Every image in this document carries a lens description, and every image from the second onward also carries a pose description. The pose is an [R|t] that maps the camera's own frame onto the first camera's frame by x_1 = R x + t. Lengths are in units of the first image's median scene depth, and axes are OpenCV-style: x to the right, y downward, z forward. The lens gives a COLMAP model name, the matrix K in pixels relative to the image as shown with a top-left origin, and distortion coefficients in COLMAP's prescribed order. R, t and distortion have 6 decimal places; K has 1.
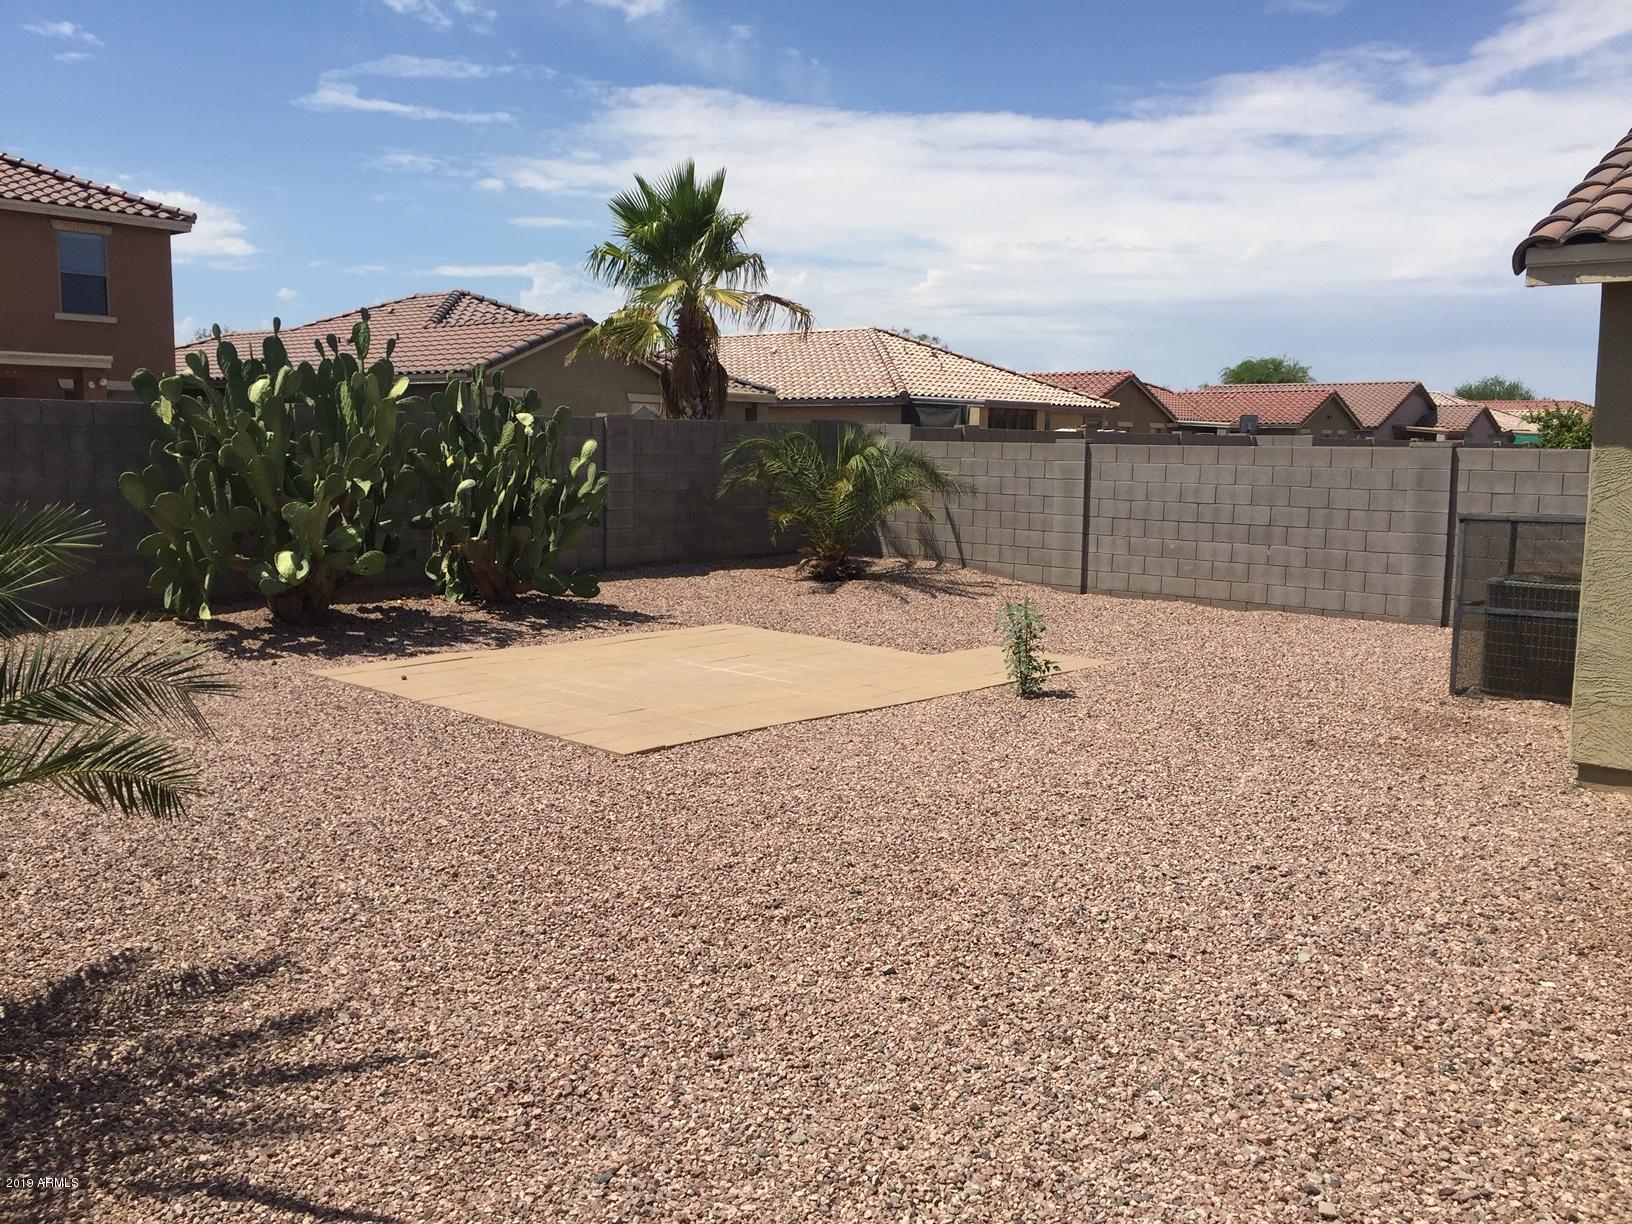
lens RADIAL K [[1388.6, 0, 816.0], [0, 1388.6, 612.0], [0, 0, 1]] dist [0.058845, -0.092821]
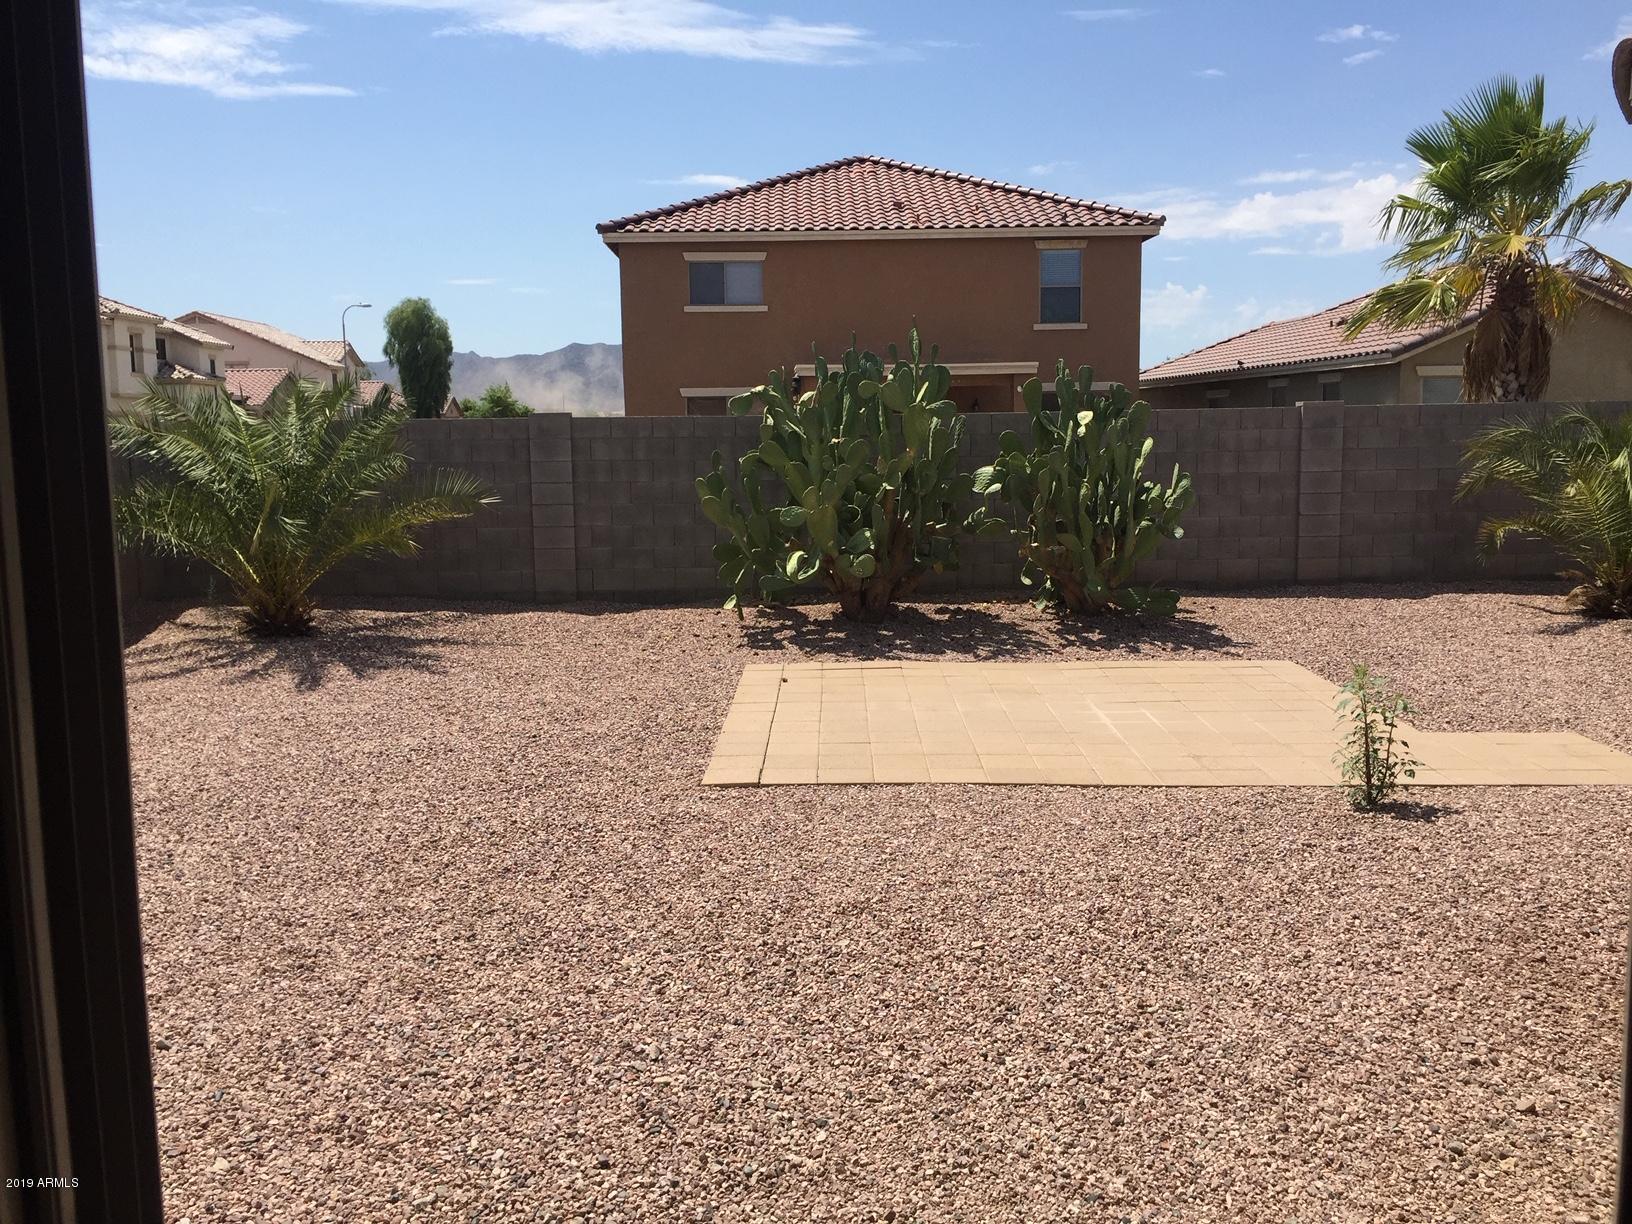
lens RADIAL K [[1388.6, 0, 816.0], [0, 1388.6, 612.0], [0, 0, 1]] dist [0.058845, -0.092821]
pose [[0.653732, 0.077452, -0.752752, 0.290056], [-0.067703, 0.996745, 0.043760, -0.029249], [0.753691, 0.022356, 0.656848, 0.198598]]
